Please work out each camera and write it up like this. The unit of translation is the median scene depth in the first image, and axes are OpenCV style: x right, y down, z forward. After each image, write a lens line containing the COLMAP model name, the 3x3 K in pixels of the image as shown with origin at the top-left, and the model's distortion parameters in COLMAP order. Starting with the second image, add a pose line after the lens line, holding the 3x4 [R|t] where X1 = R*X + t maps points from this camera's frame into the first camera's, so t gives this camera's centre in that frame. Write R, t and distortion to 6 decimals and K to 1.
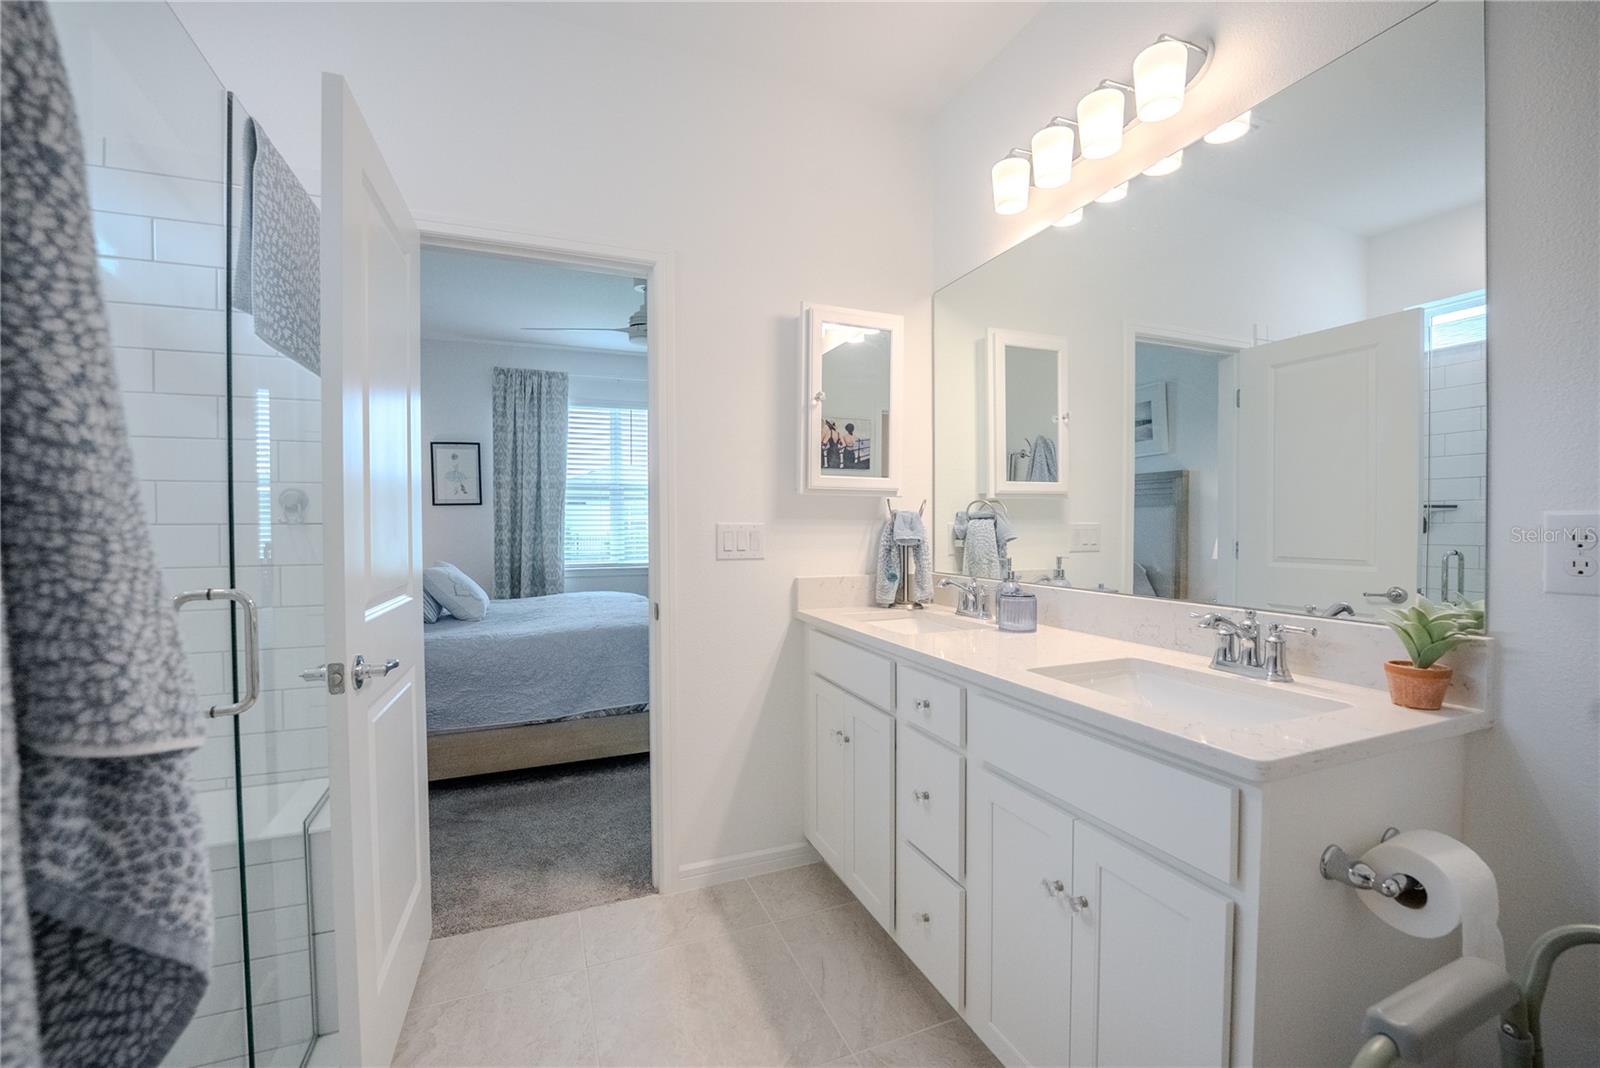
lens RADIAL K [[655.9, 0, 800.0], [0, 655.9, 534.0], [0, 0, 1]] dist [-0.008655, -0.000143]
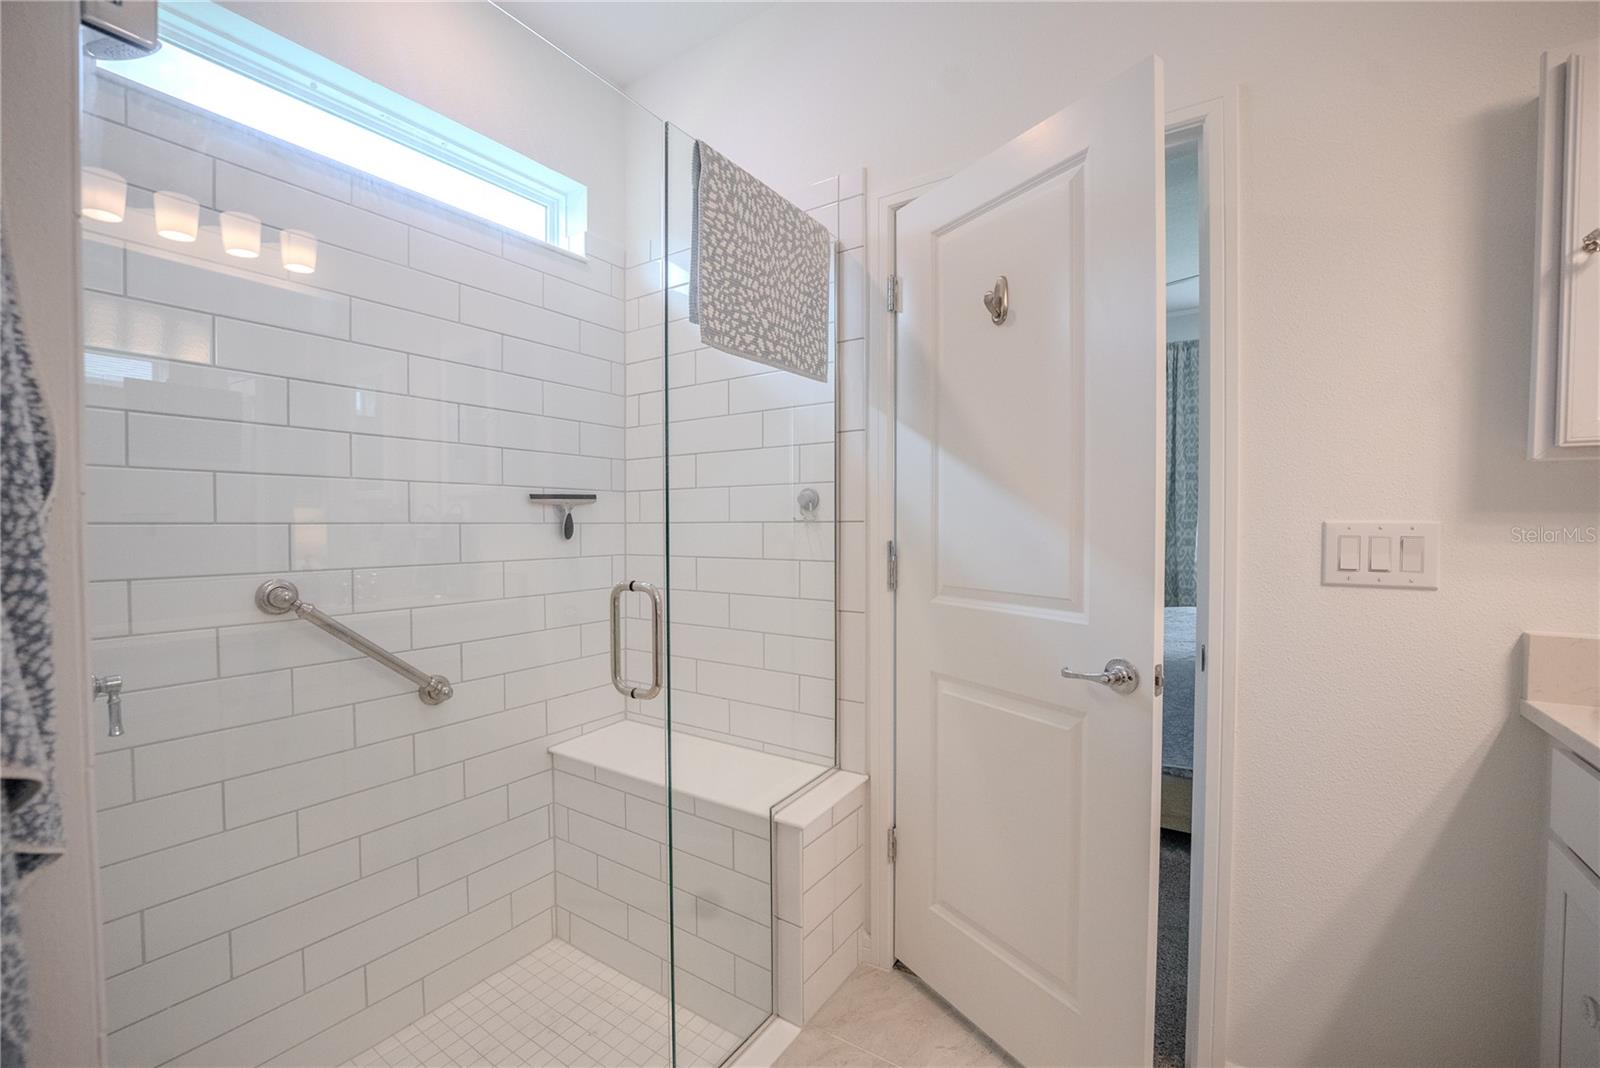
lens RADIAL K [[659.3, 0, 800.2], [0, 659.3, 538.6], [0, 0, 1]] dist [-0.029452, 0.003447]
pose [[0.566253, 0.020428, -0.823979, 0.119700], [-0.012131, 0.999791, 0.016450, -0.006696], [0.824142, 0.000681, 0.566382, 0.440740]]
